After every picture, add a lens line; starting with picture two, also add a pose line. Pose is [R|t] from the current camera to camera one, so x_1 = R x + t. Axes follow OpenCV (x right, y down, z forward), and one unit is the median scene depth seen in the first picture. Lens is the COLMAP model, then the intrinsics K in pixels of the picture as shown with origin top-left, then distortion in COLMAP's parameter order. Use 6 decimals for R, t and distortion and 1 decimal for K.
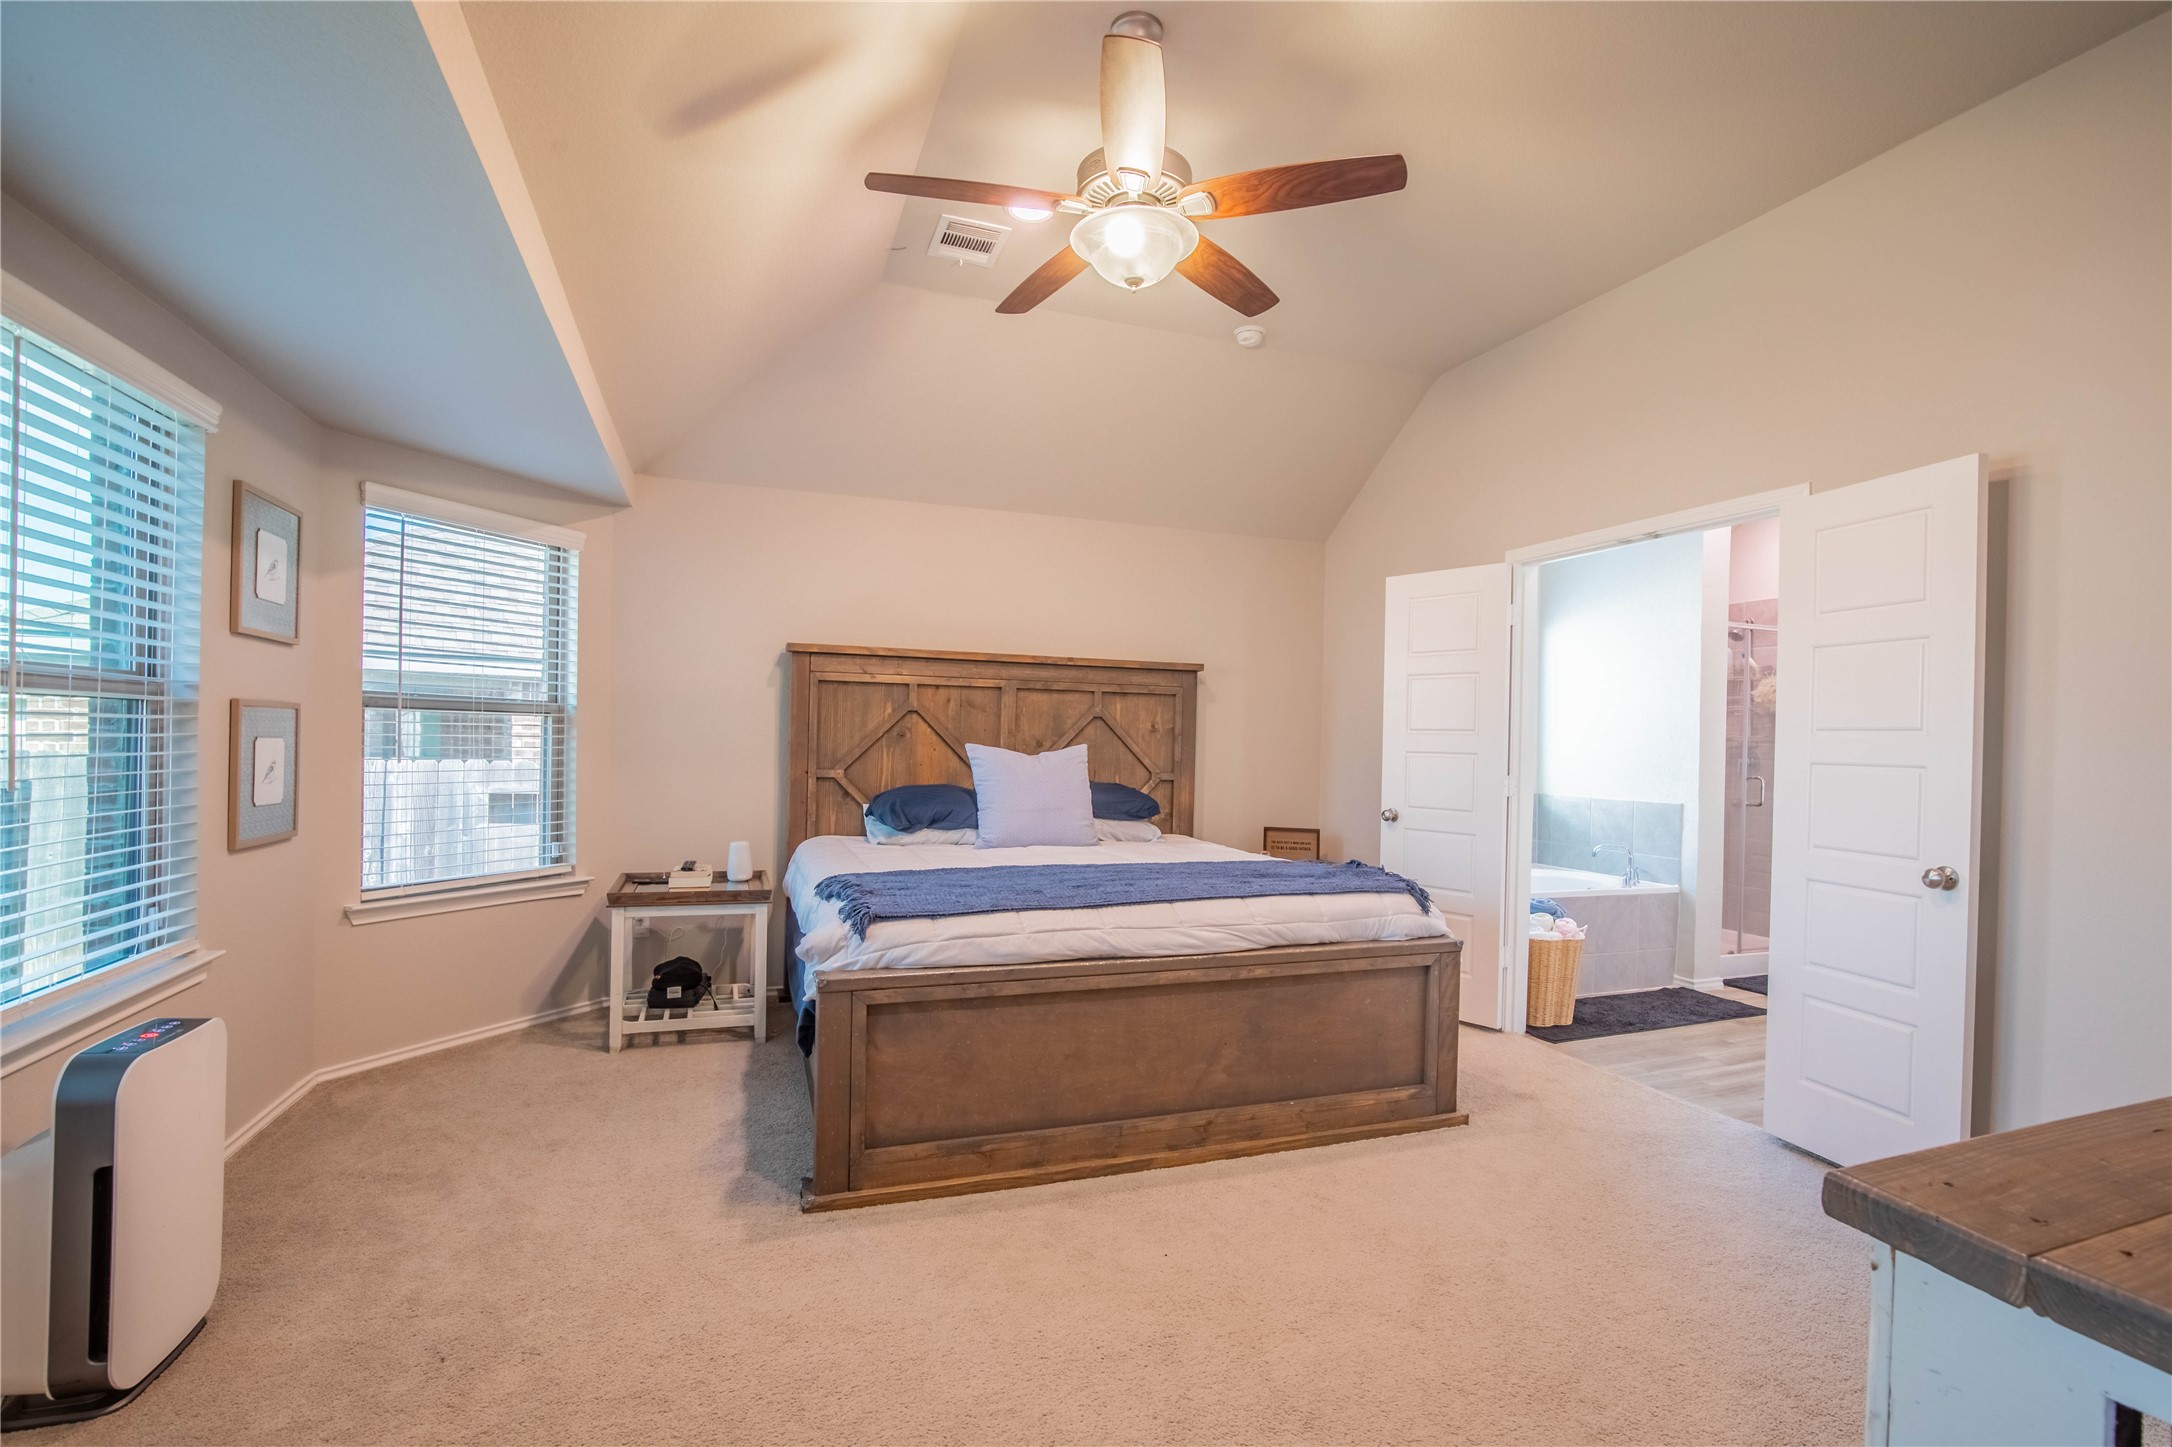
lens RADIAL K [[996.8, 0, 1087.2], [0, 996.8, 728.6], [0, 0, 1]] dist [-0.022530, 0.001322]
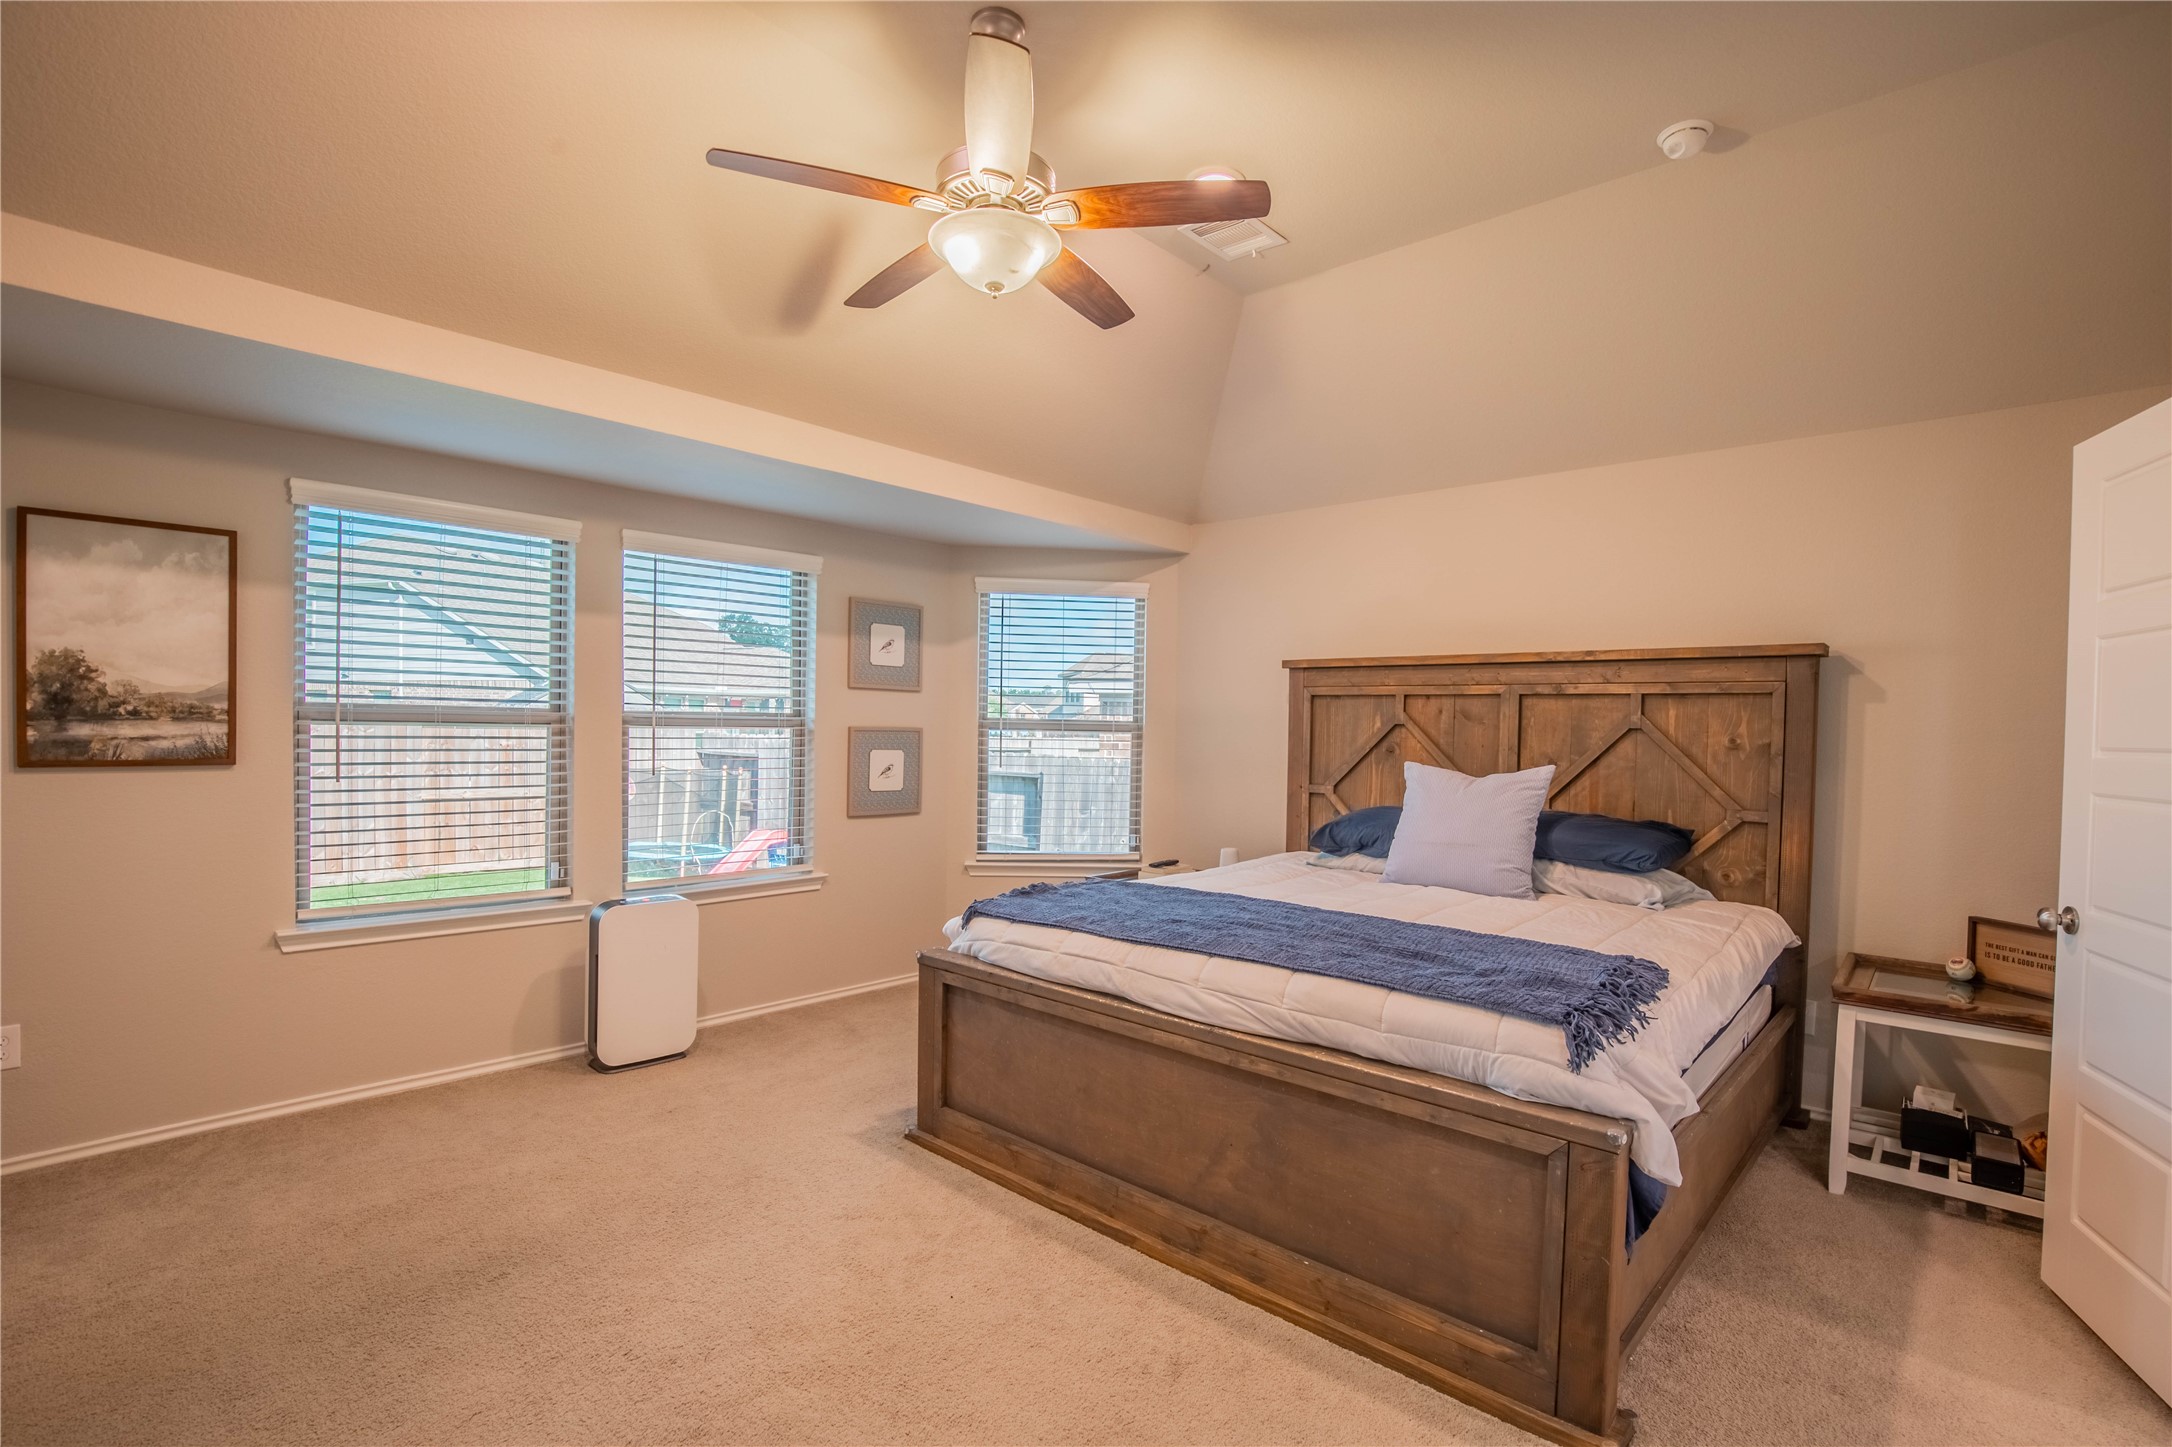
lens RADIAL K [[996.8, 0, 1094.5], [0, 996.8, 728.8], [0, 0, 1]] dist [-0.022530, 0.001322]
pose [[0.474746, -0.009968, -0.880066, 0.716688], [0.002180, 0.999946, -0.010149, -0.007762], [0.880120, 0.002900, 0.474743, 0.476471]]
